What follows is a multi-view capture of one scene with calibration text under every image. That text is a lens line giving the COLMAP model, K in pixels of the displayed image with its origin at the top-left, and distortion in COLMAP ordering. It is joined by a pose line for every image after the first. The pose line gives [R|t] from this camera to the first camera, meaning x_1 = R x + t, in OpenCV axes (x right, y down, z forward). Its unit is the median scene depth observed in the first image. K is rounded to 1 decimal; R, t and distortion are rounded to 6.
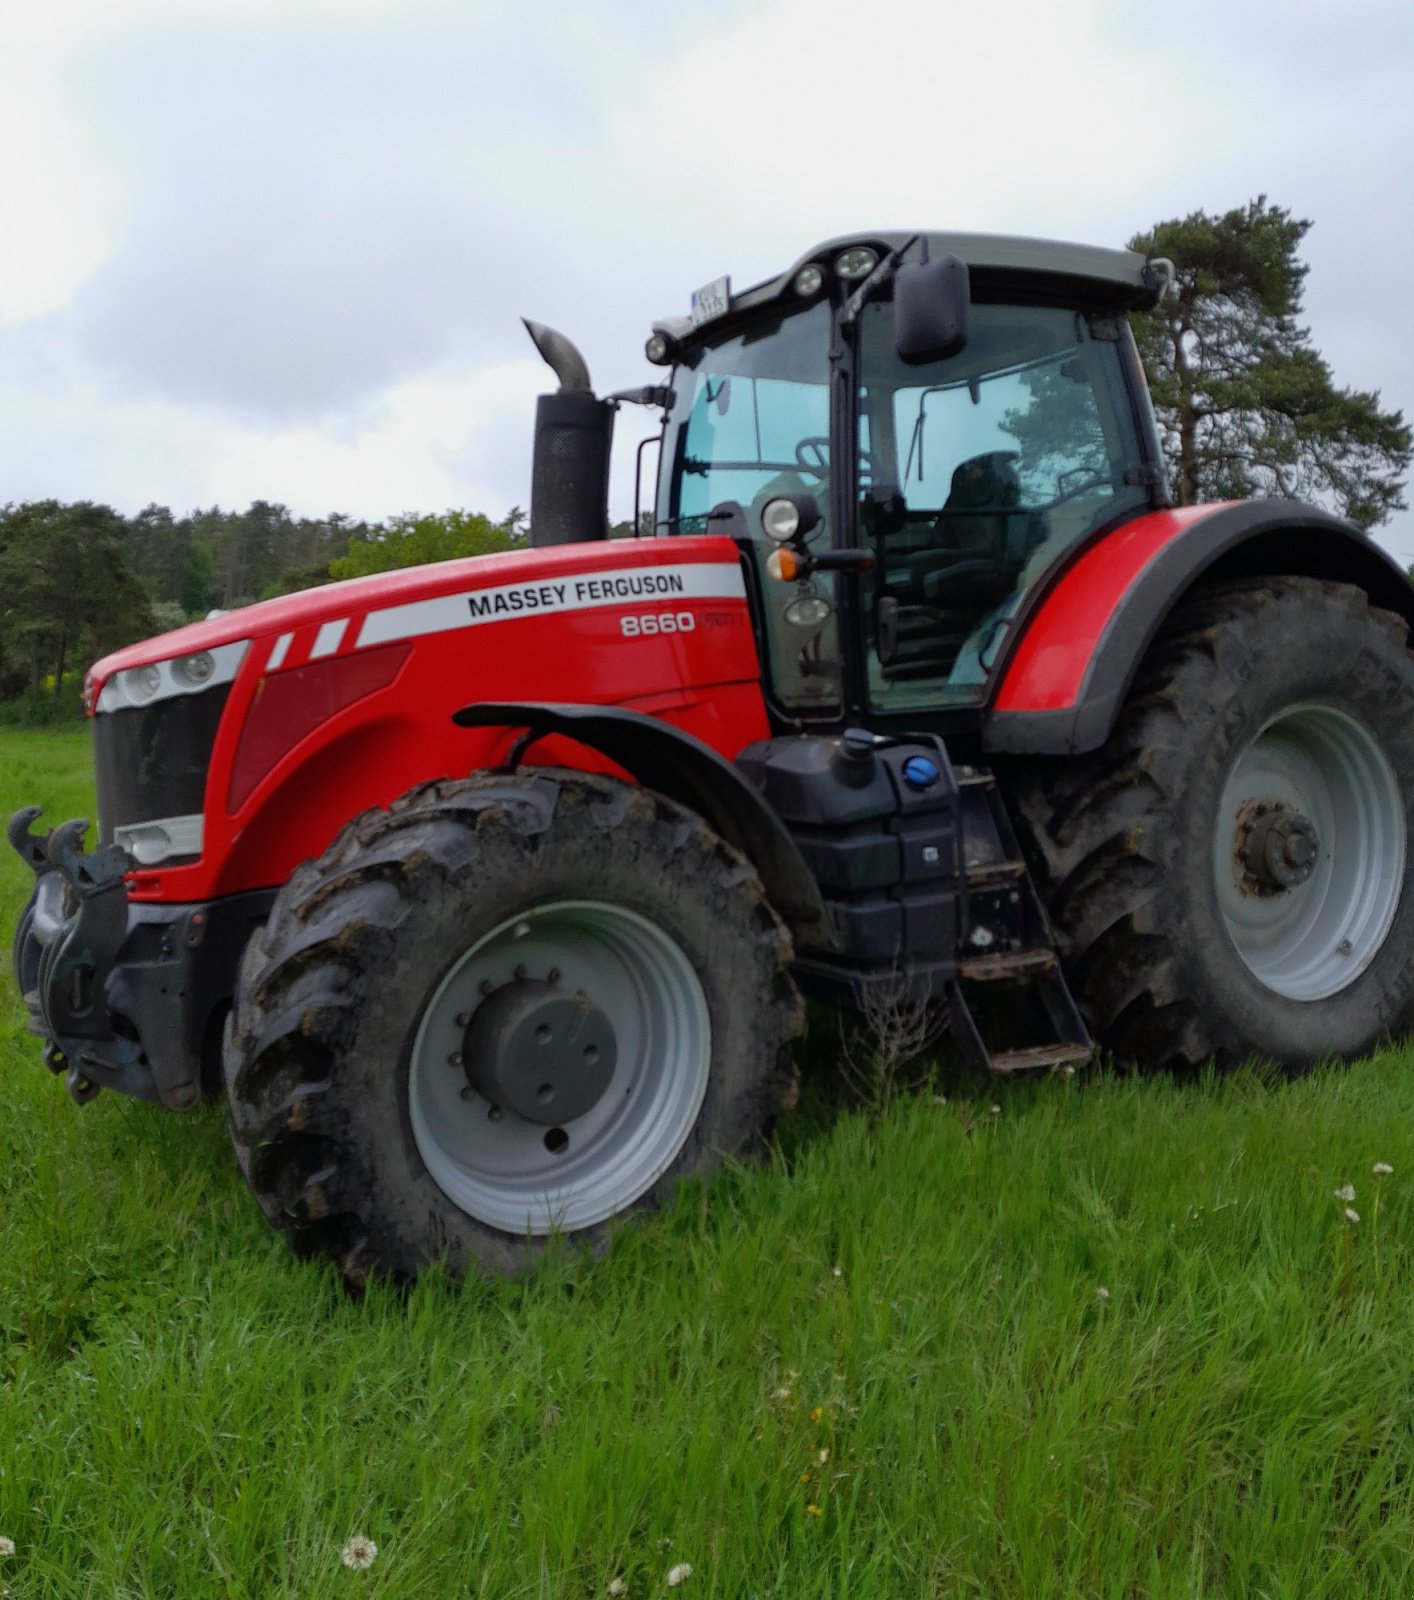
lens RADIAL K [[1441.5, 0, 707.0], [0, 1441.5, 800.0], [0, 0, 1]] dist [0.267942, -0.696517]
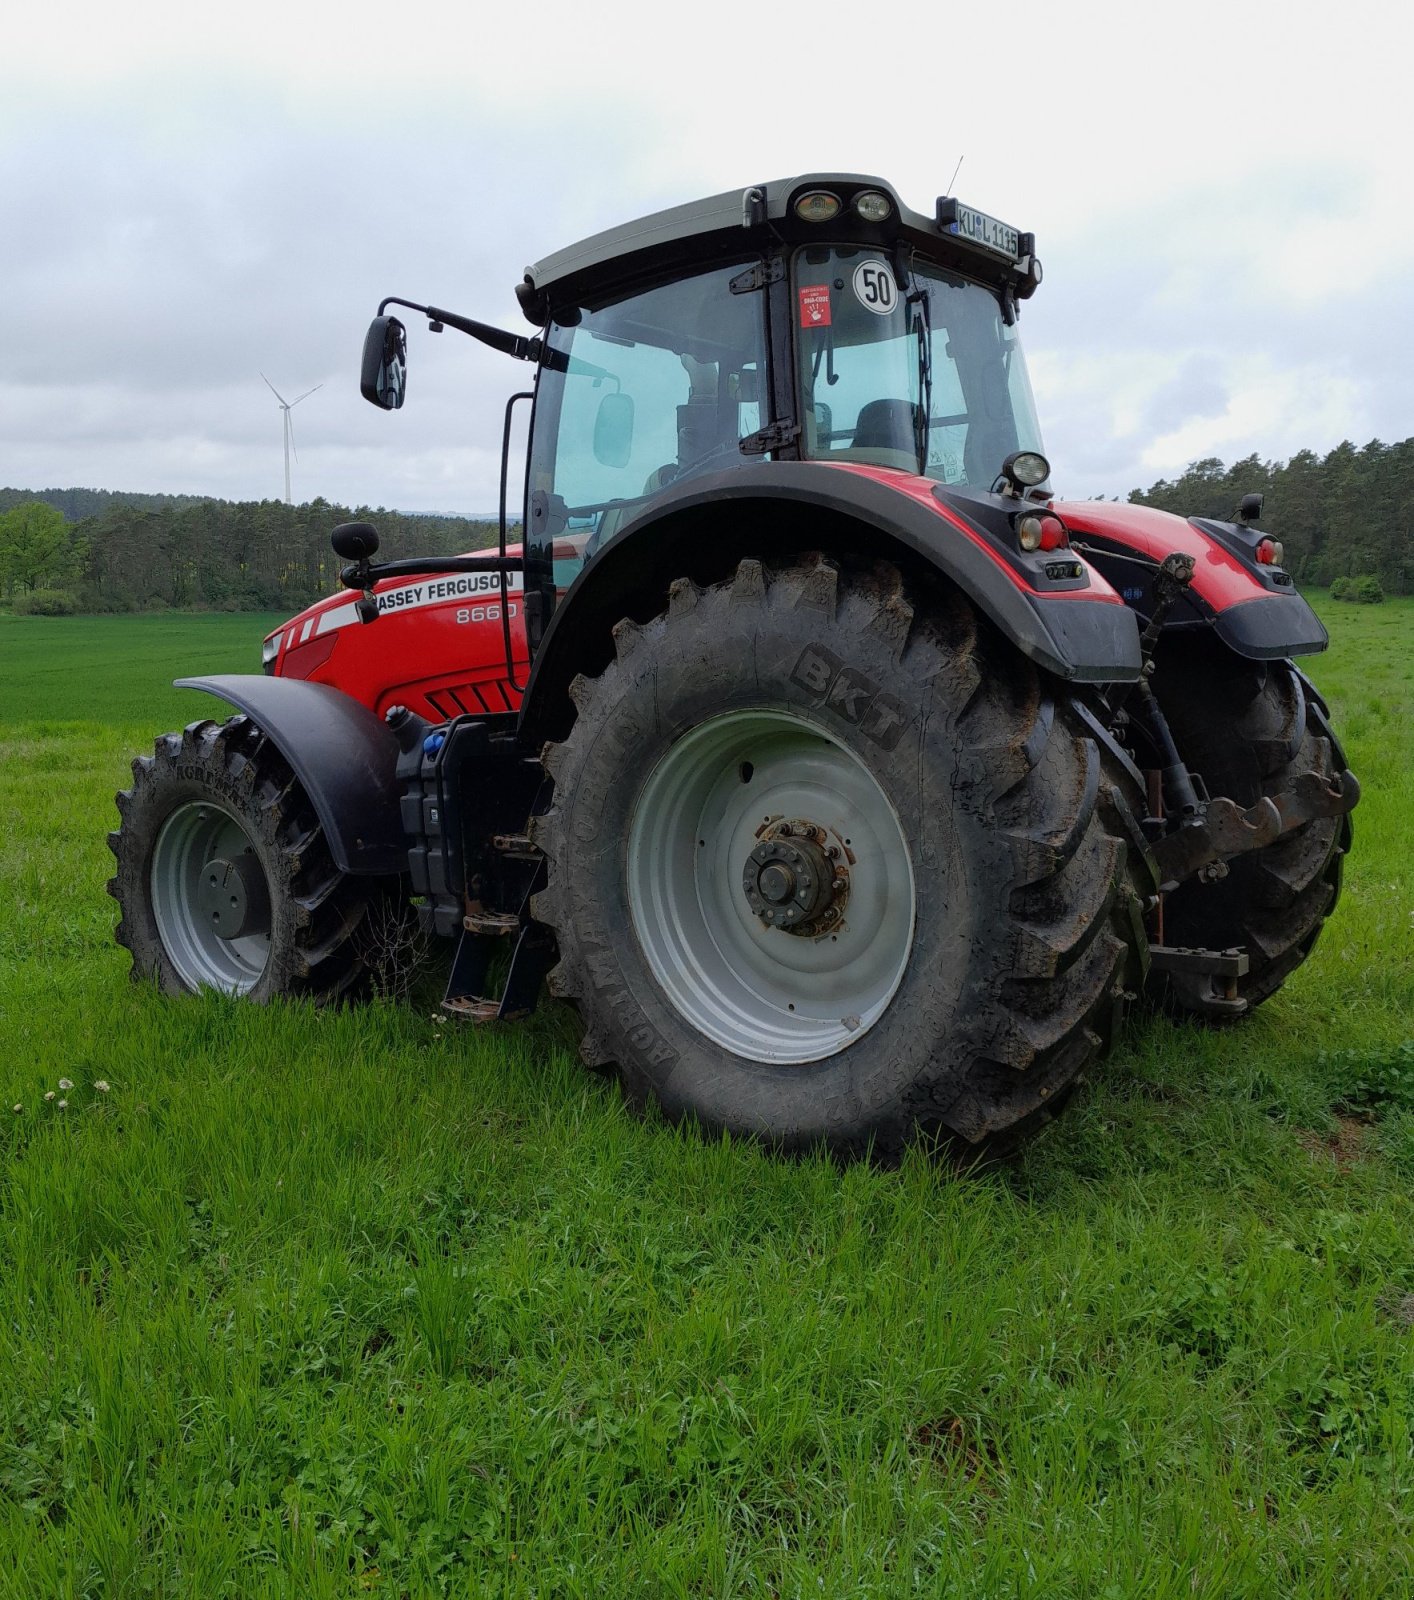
lens RADIAL K [[1477.3, 0, 714.7], [0, 1477.3, 789.1], [0, 0, 1]] dist [0.189121, -0.464778]
pose [[0.345598, 0.114978, -0.931312, 1.373700], [-0.059228, 0.993159, 0.100634, -0.120452], [0.936512, 0.020381, 0.350044, 0.790420]]
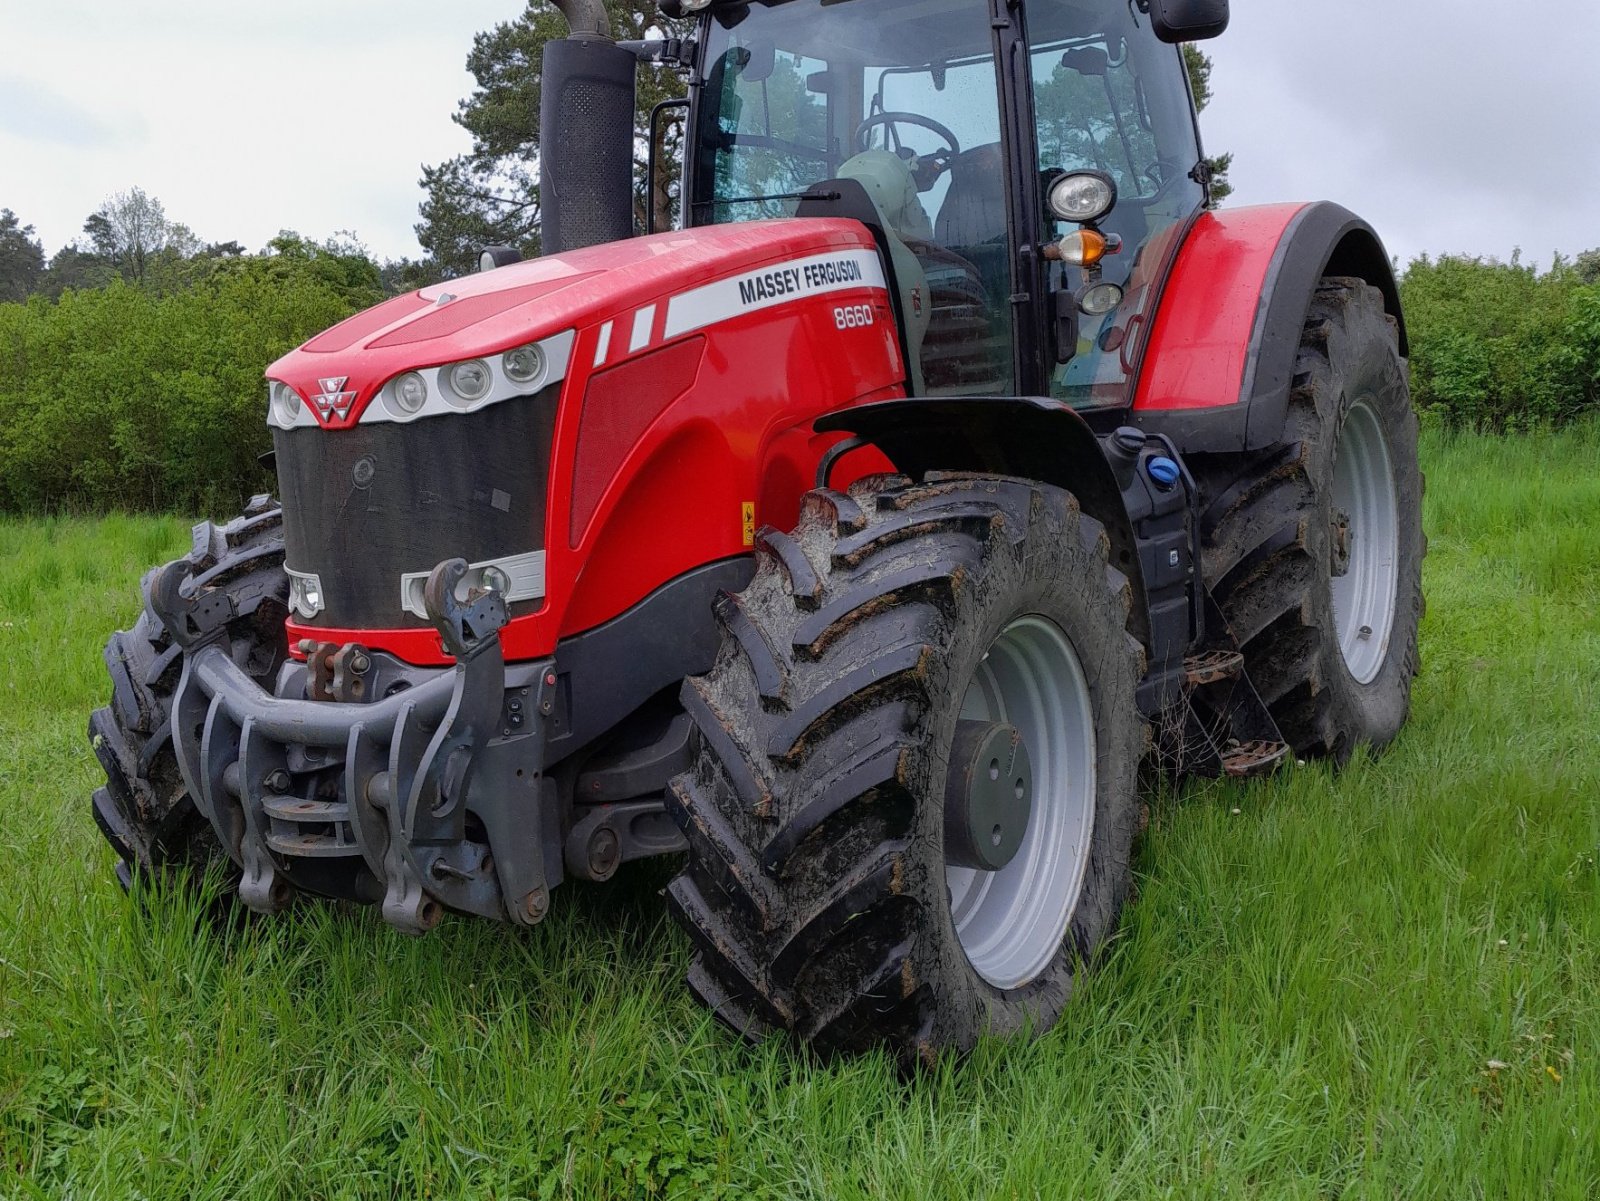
lens RADIAL K [[1680.7, 0, 800.0], [0, 1680.7, 600.5], [0, 0, 1]] dist [0.113940, -0.004982]
pose [[0.893511, -0.066863, 0.444036, -0.567264], [0.056118, 0.997727, 0.037315, 0.010481], [-0.445521, -0.008423, 0.895232, 0.109775]]
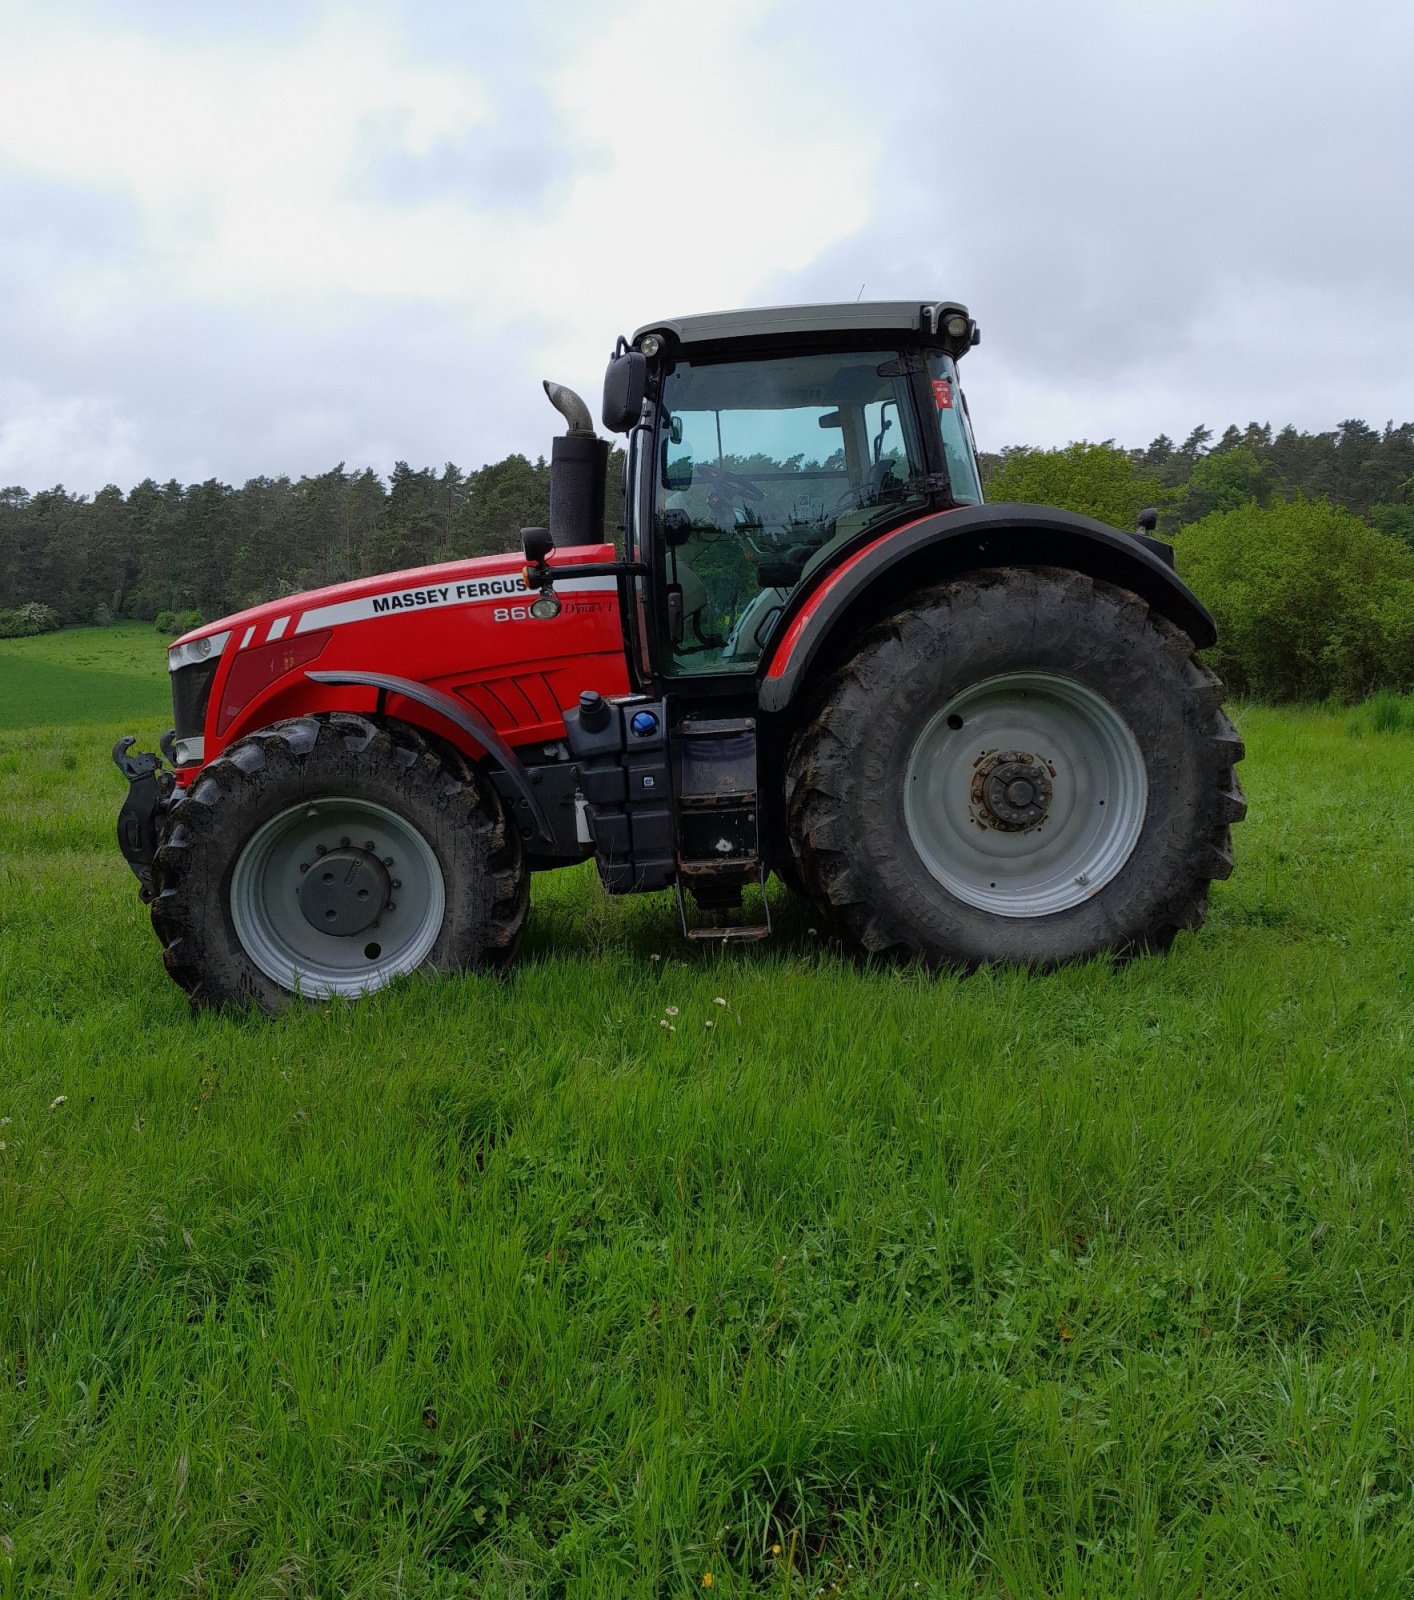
lens RADIAL K [[1477.3, 0, 714.7], [0, 1477.3, 789.1], [0, 0, 1]] dist [0.189121, -0.464778]
pose [[0.899416, 0.044707, -0.434800, 0.830843], [-0.029059, 0.998671, 0.042575, -0.017572], [0.436126, -0.025658, 0.899520, -0.248867]]
